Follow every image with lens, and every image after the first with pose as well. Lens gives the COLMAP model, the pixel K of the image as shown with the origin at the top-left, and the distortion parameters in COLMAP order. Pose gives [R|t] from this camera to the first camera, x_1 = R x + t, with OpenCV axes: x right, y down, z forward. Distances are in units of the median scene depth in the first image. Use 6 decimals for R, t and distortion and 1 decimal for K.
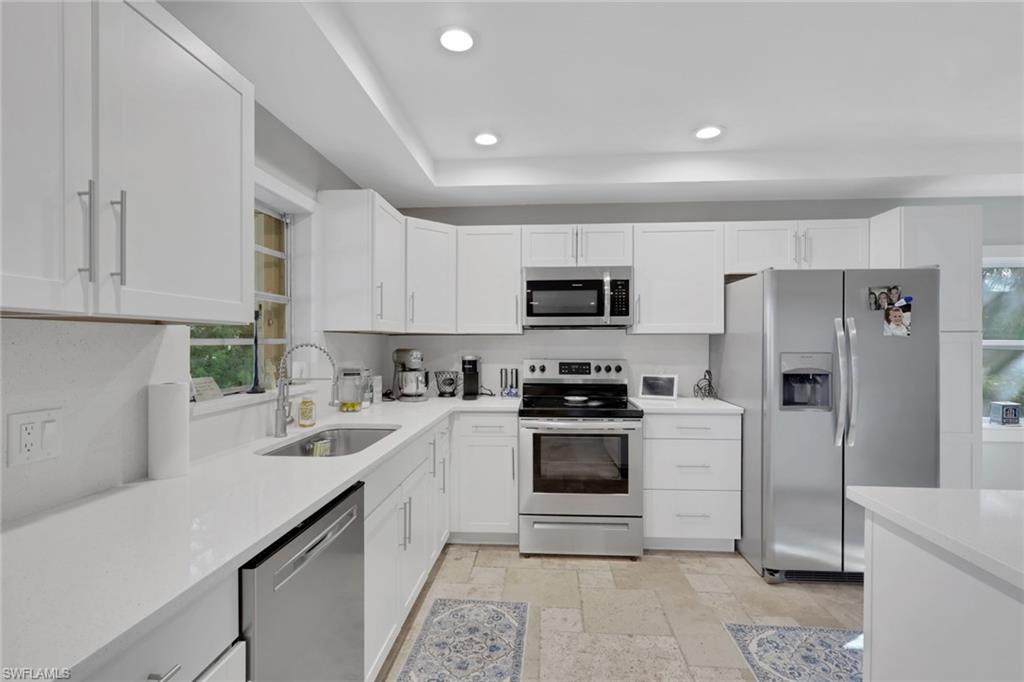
lens RADIAL K [[487.8, 0, 512.0], [0, 487.8, 341.0], [0, 0, 1]] dist [-0.000974, -0.000401]
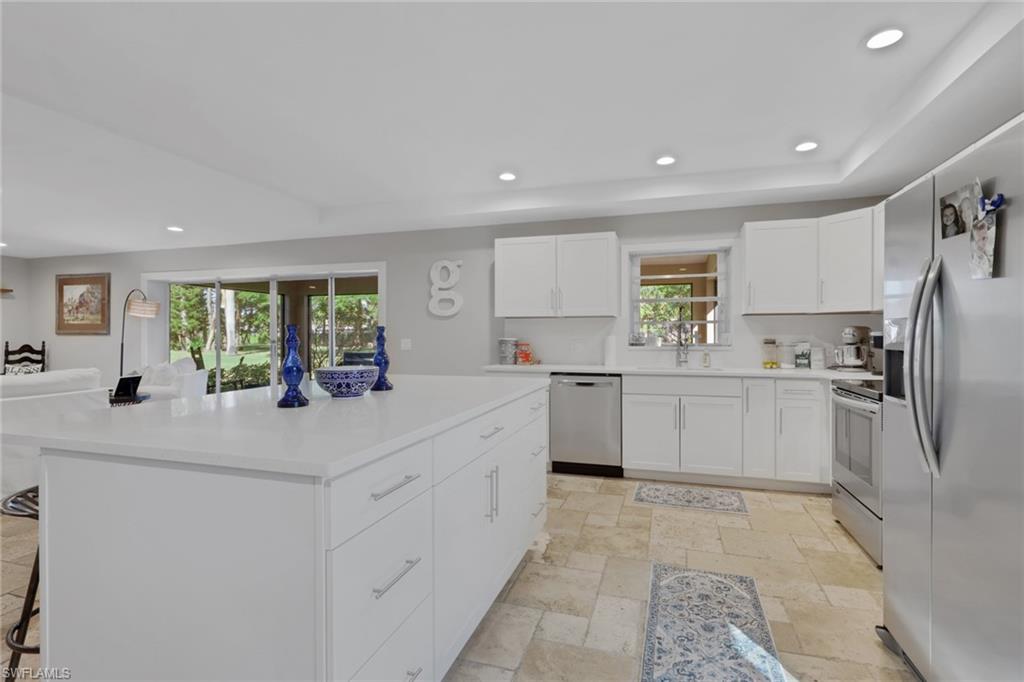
lens RADIAL K [[487.8, 0, 512.0], [0, 487.8, 341.0], [0, 0, 1]] dist [-0.000974, -0.000401]
pose [[-0.249639, 0.012286, -0.968261, 1.497242], [0.004582, 0.999923, 0.011506, 0.047202], [0.968328, -0.001564, -0.249676, 0.715318]]
